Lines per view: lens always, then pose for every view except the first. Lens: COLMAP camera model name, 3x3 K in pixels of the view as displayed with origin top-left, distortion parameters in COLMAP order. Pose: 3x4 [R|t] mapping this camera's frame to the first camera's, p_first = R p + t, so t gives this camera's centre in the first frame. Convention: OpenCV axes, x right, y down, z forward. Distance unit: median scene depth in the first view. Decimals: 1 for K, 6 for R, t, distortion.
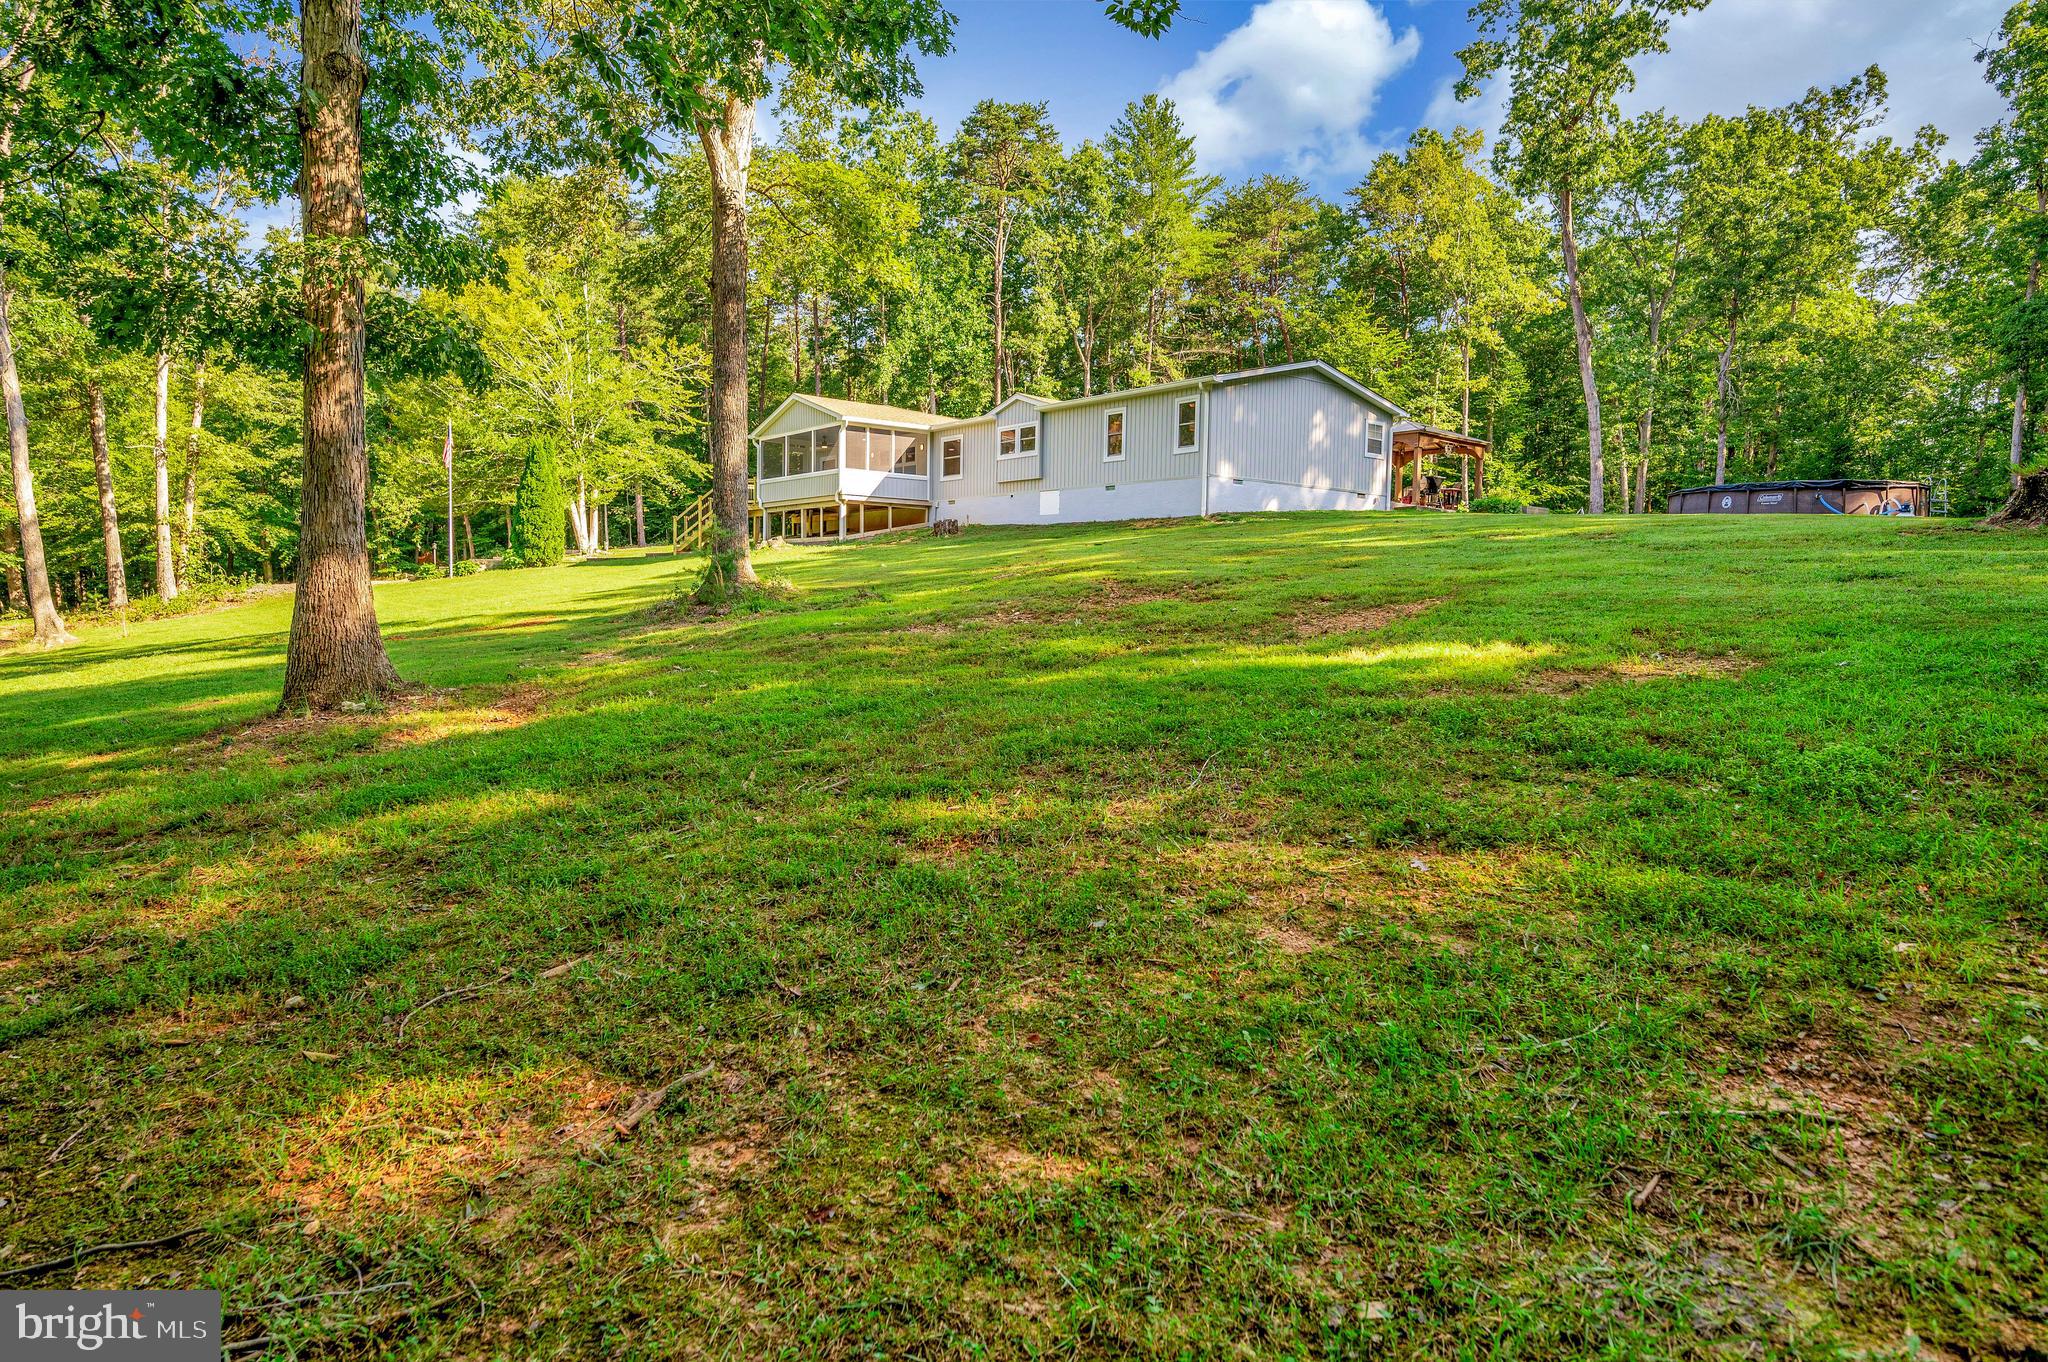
lens RADIAL K [[1194.9, 0, 1025.4], [0, 1194.9, 680.6], [0, 0, 1]] dist [-0.000732, 0.003258]
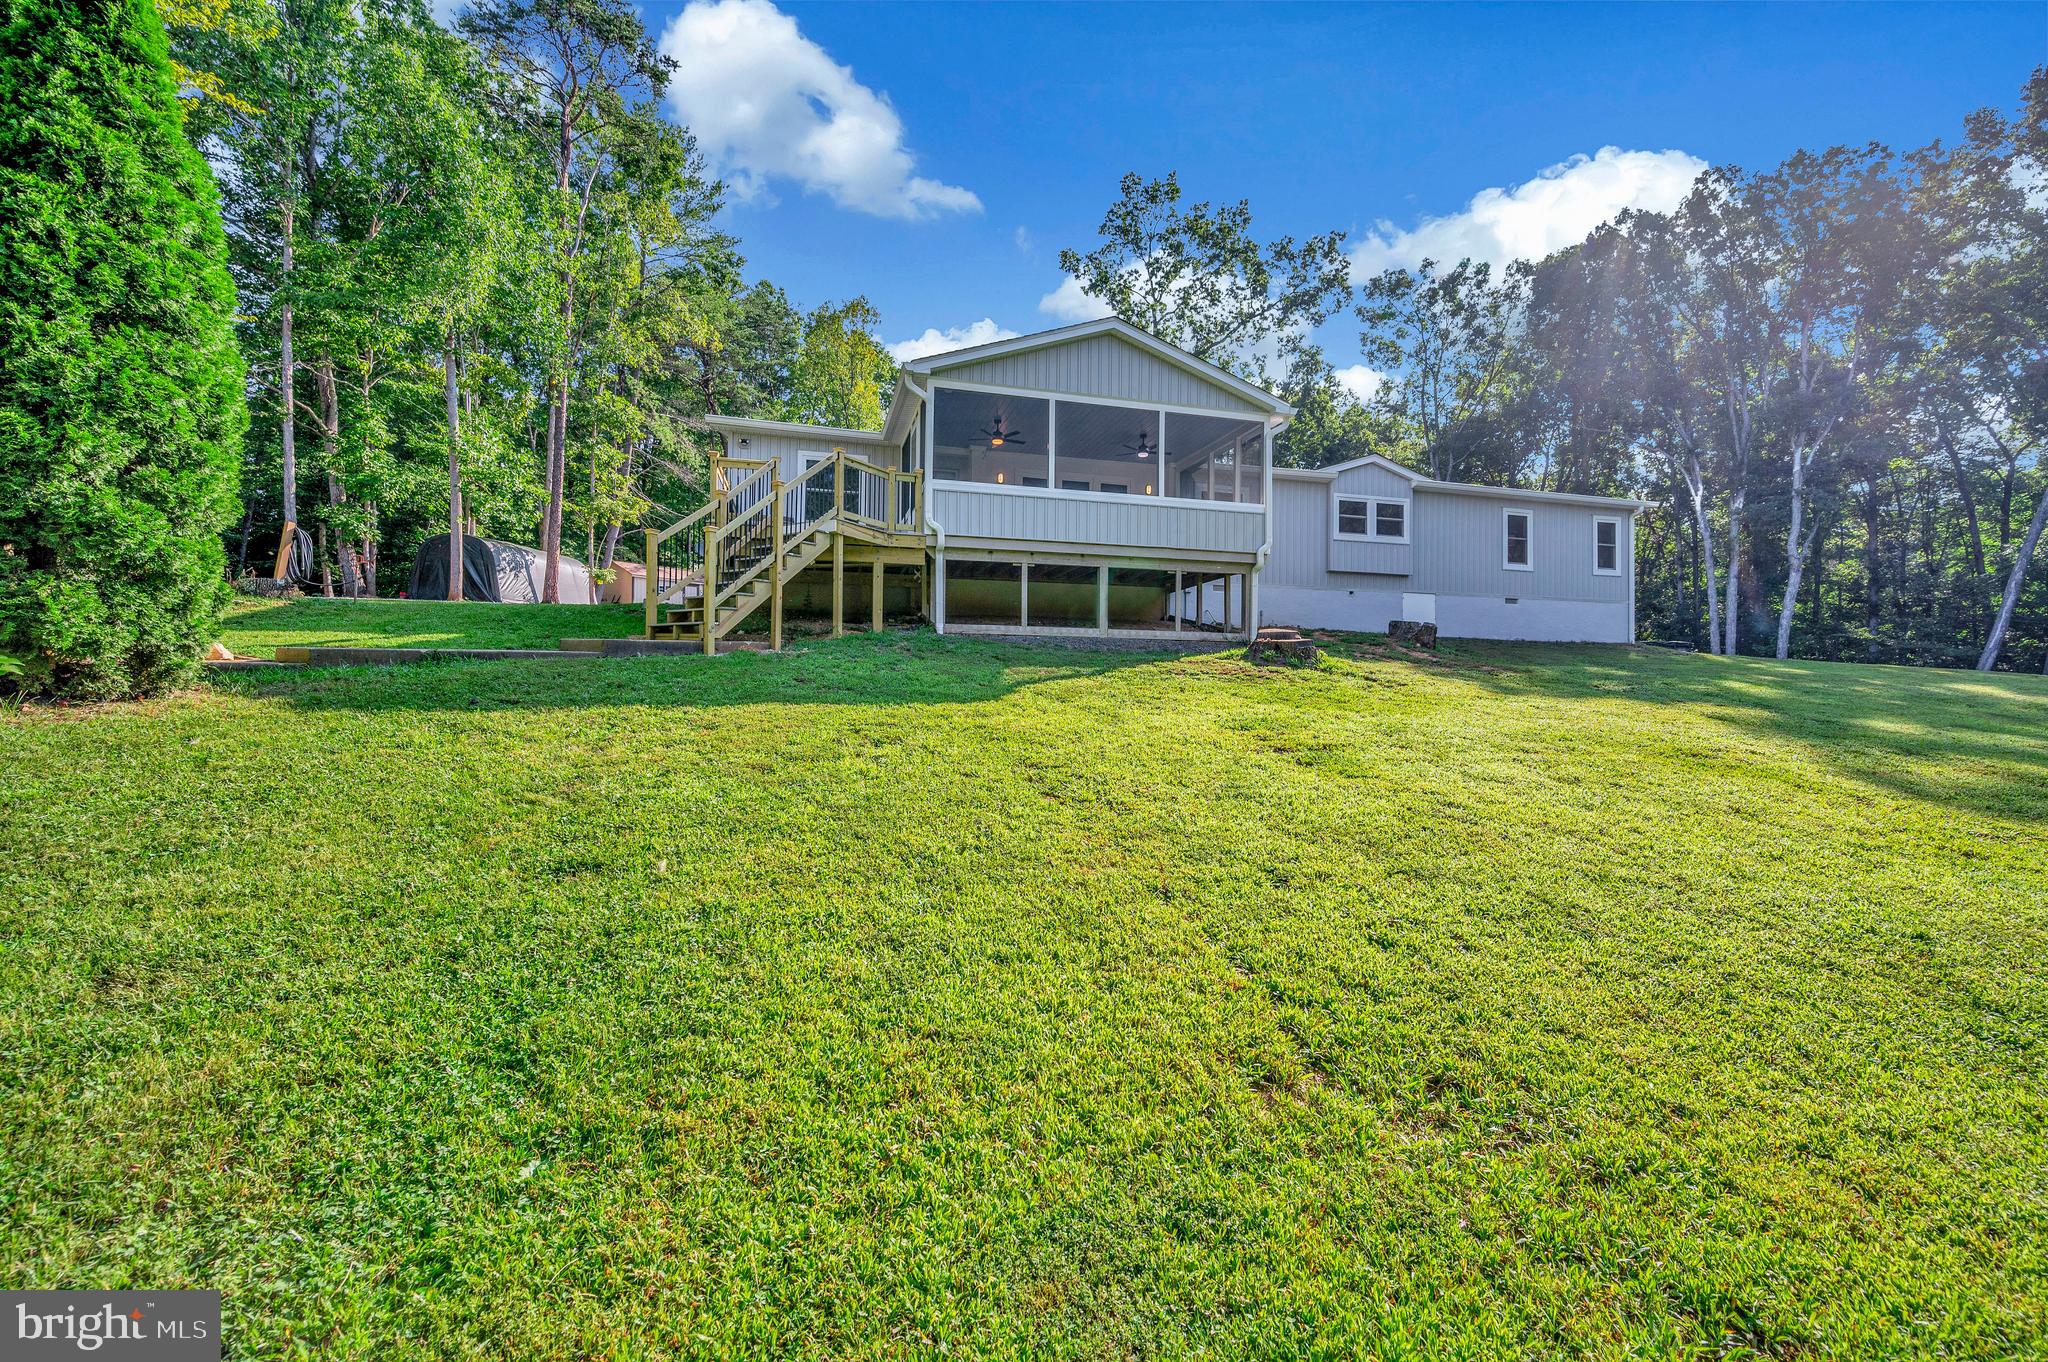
lens RADIAL K [[806.3, 0, 1020.2], [0, 806.3, 680.5], [0, 0, 1]] dist [0.002976, -0.000189]
pose [[0.415443, -0.003147, 0.909614, -0.487287], [0.057641, 0.998075, -0.022873, -0.093665], [-0.907791, 0.061934, 0.414824, 0.898967]]
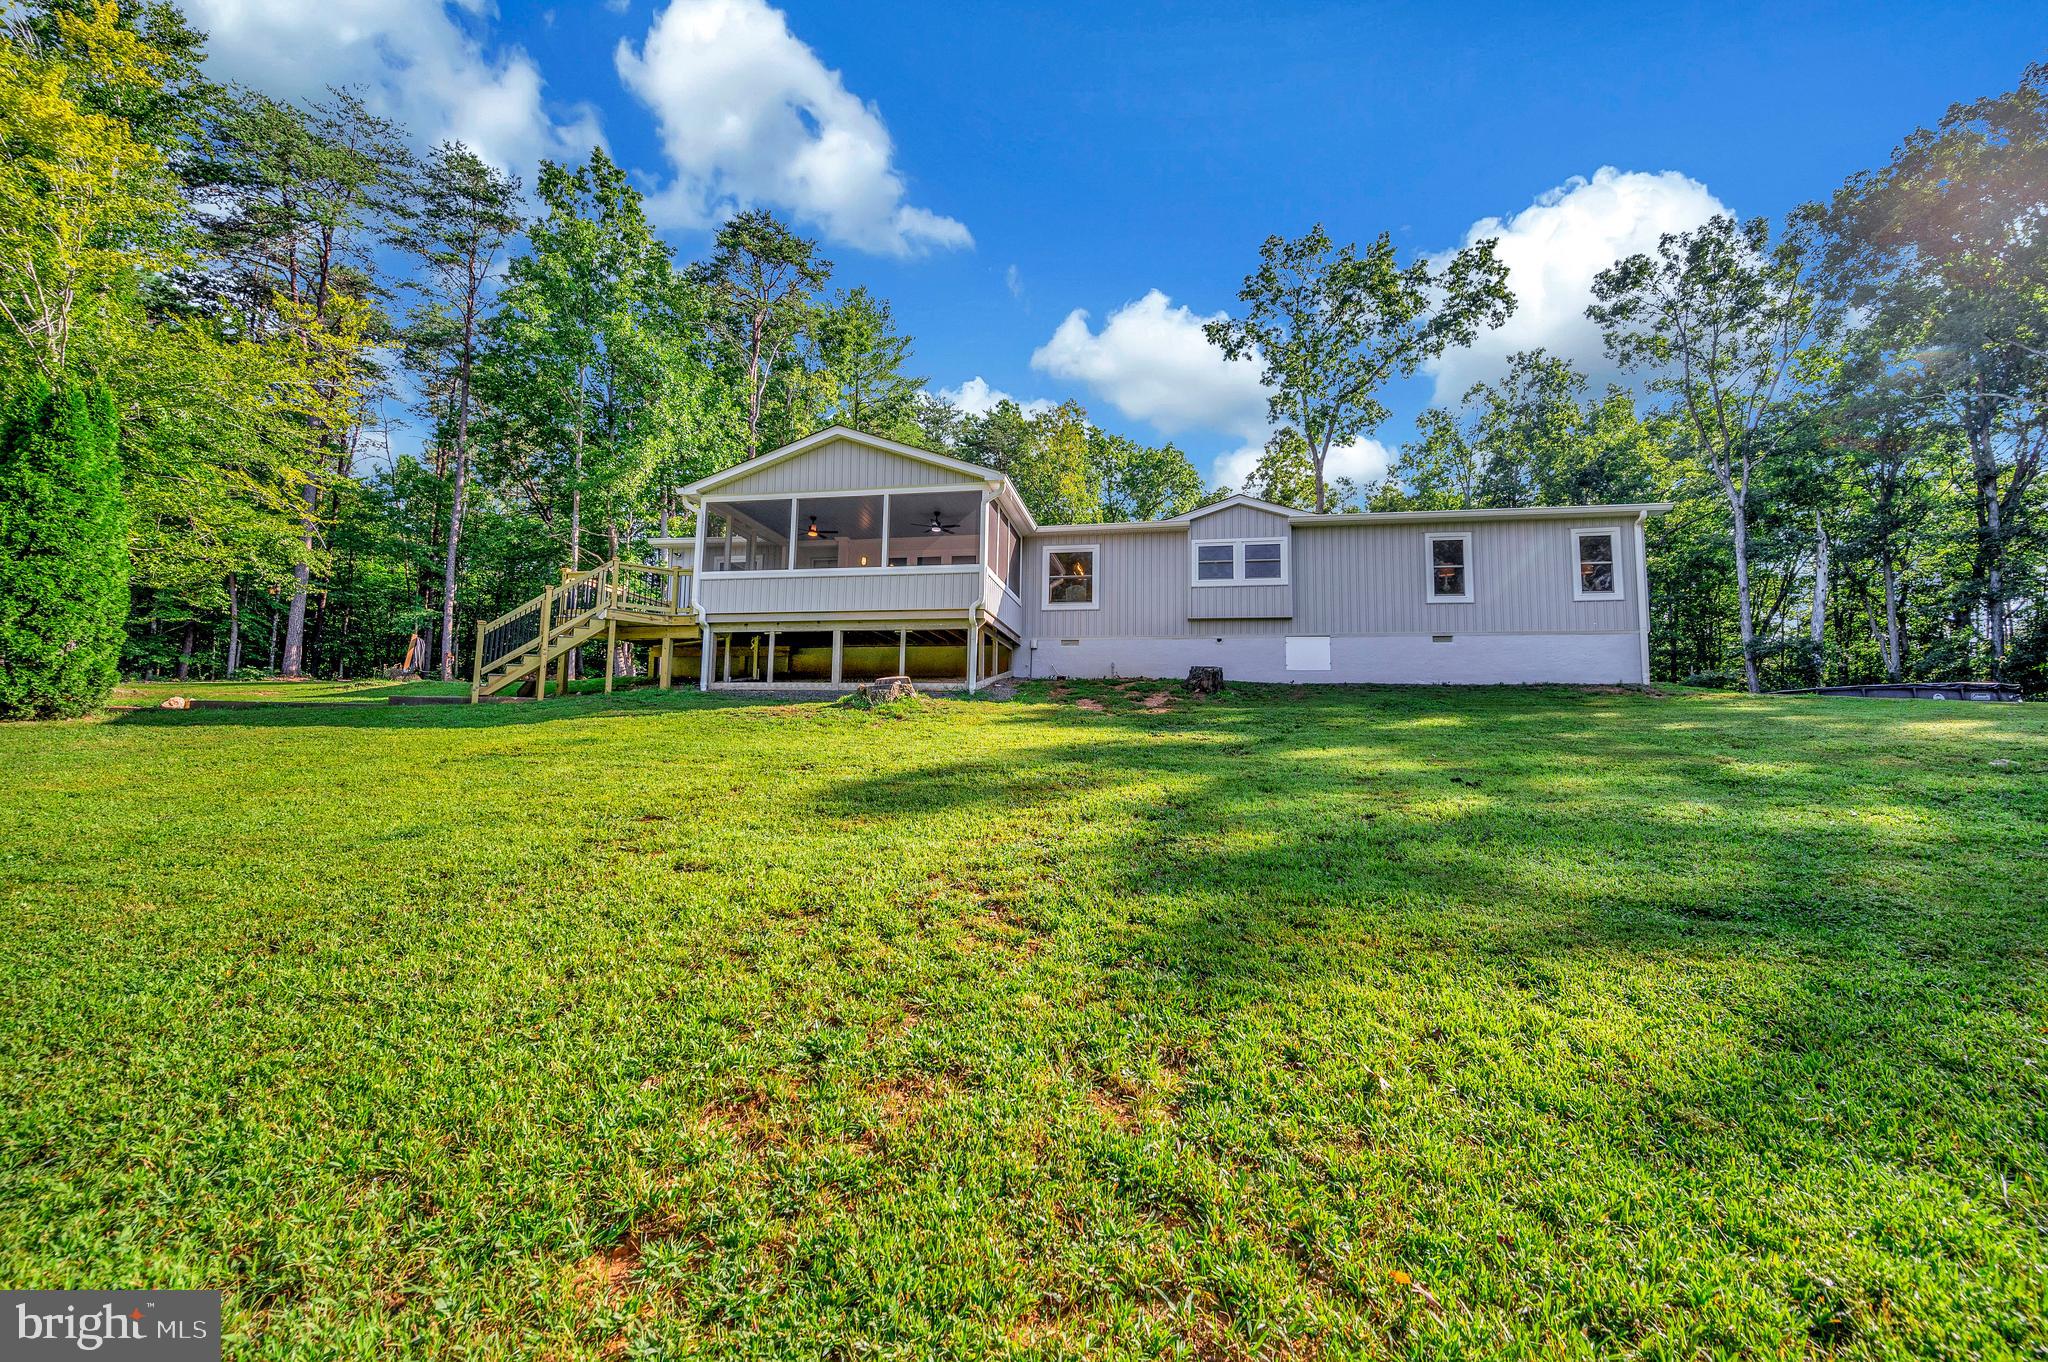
lens RADIAL K [[802.8, 0, 1031.5], [0, 802.8, 680.4], [0, 0, 1]] dist [-0.000882, -0.000232]
pose [[0.765438, 0.059697, 0.640735, -0.352878], [0.038155, 0.989726, -0.137793, -0.066253], [-0.642377, 0.129919, 0.755296, 0.663545]]
